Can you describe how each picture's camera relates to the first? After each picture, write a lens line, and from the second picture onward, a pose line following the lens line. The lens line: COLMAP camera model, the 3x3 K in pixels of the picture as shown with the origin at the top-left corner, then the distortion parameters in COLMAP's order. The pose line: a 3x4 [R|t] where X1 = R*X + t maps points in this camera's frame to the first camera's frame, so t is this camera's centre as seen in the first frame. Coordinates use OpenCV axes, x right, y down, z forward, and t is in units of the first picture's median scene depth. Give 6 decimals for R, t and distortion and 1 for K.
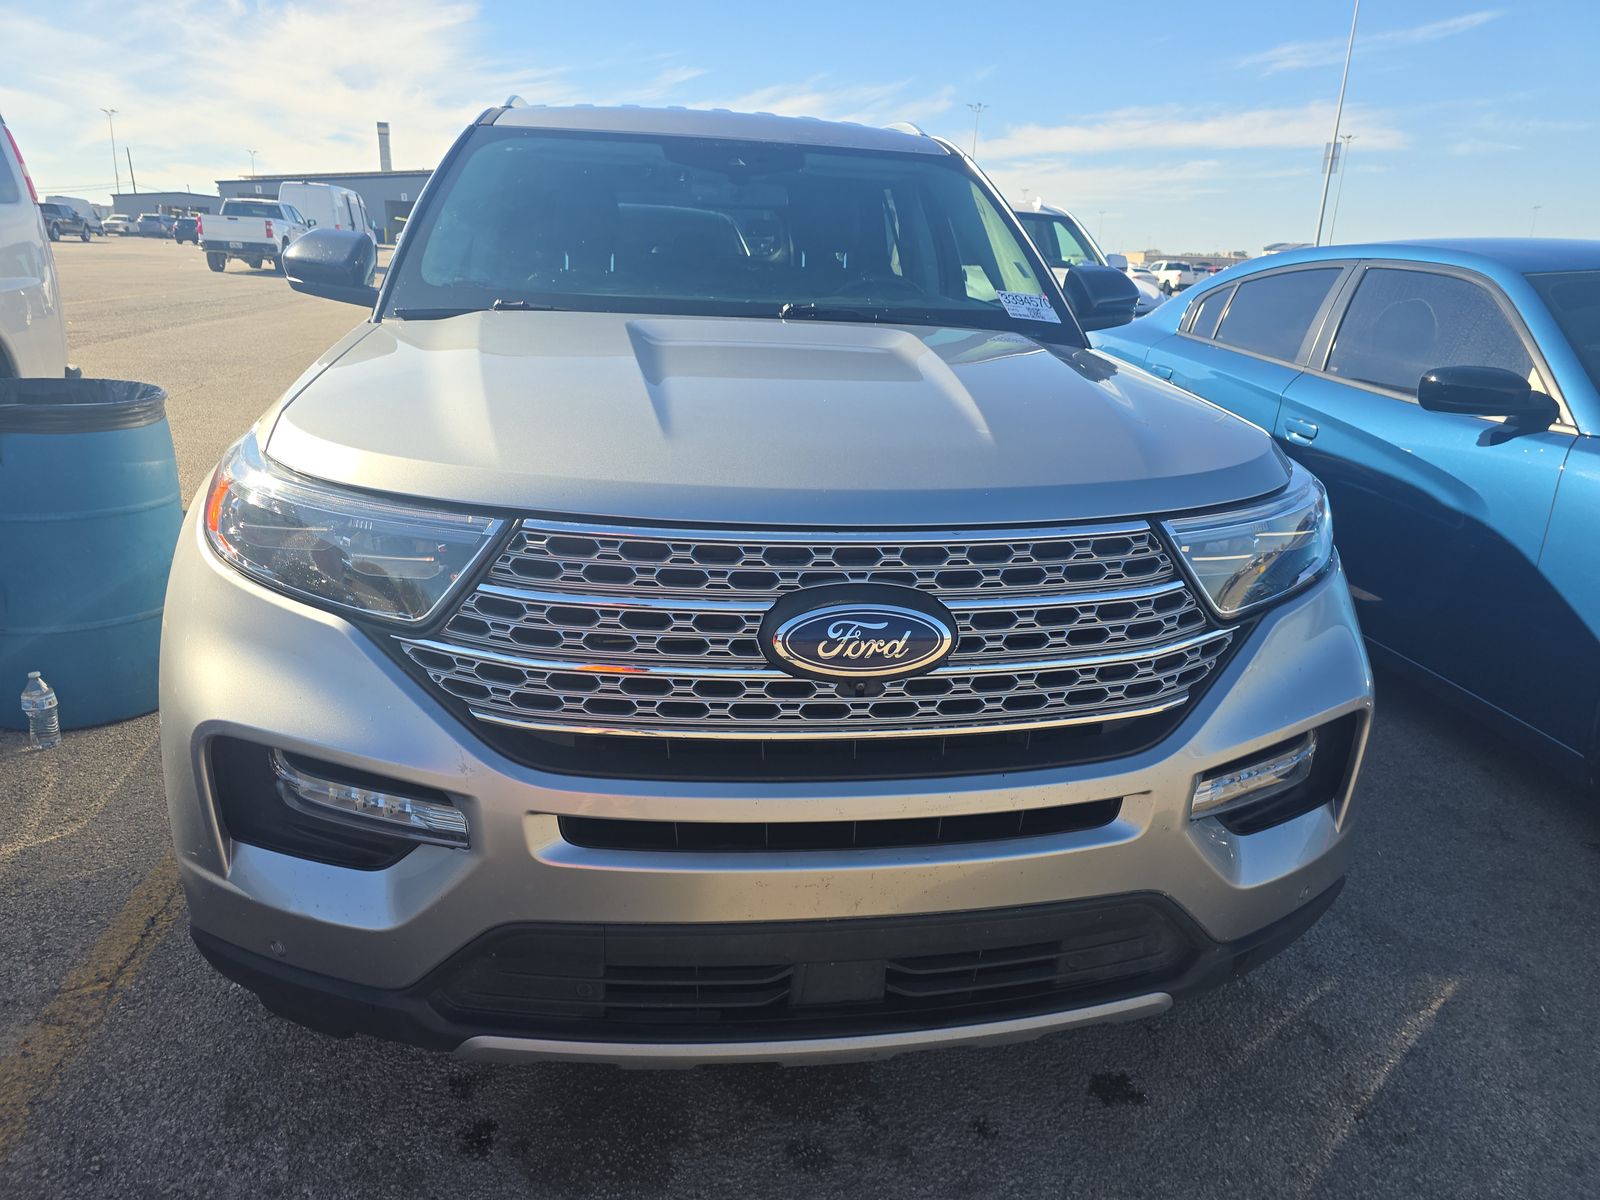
lens RADIAL K [[1077.6, 0, 795.9], [0, 1077.6, 602.5], [0, 0, 1]] dist [0.058790, -0.053782]
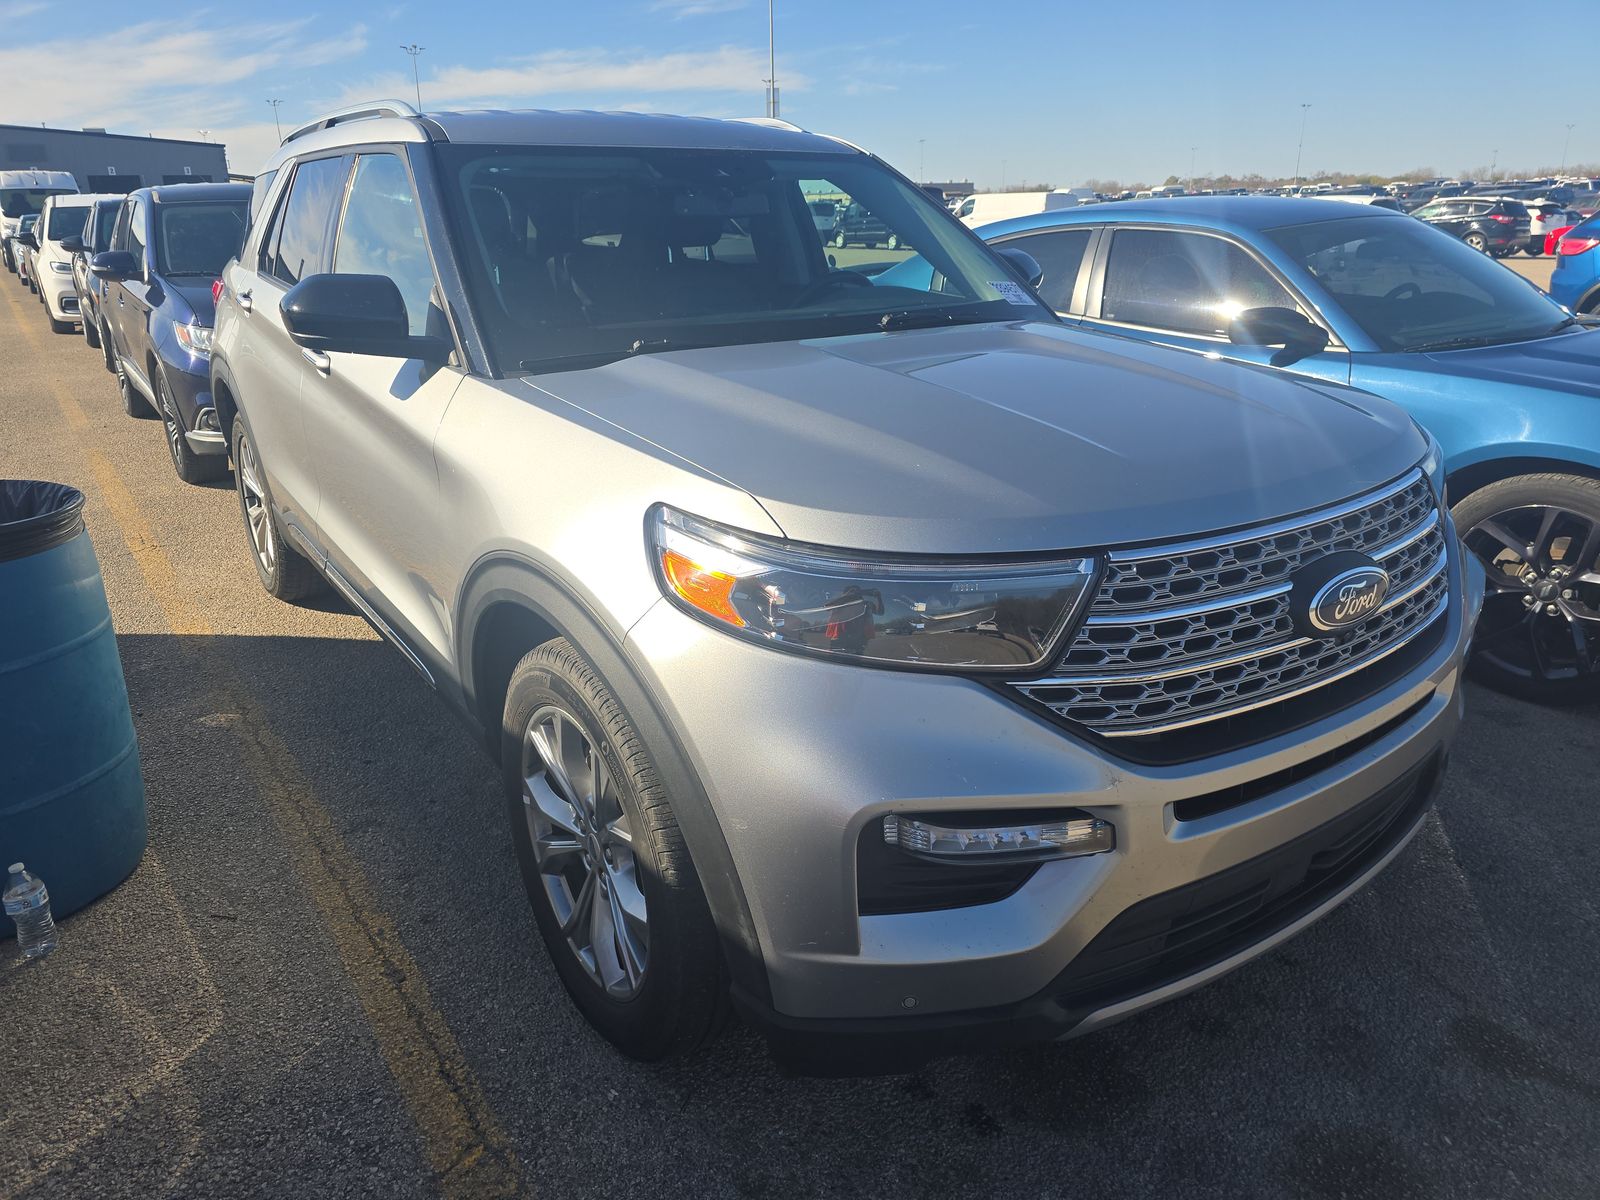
lens RADIAL K [[1058.7, 0, 800.0], [0, 1058.7, 600.0], [0, 0, 1]] dist [0.062385, -0.051149]
pose [[0.897200, -0.202236, 0.392597, -0.951190], [0.185603, 0.979336, 0.080322, -0.172491], [-0.400729, 0.000802, 0.916196, 0.115043]]
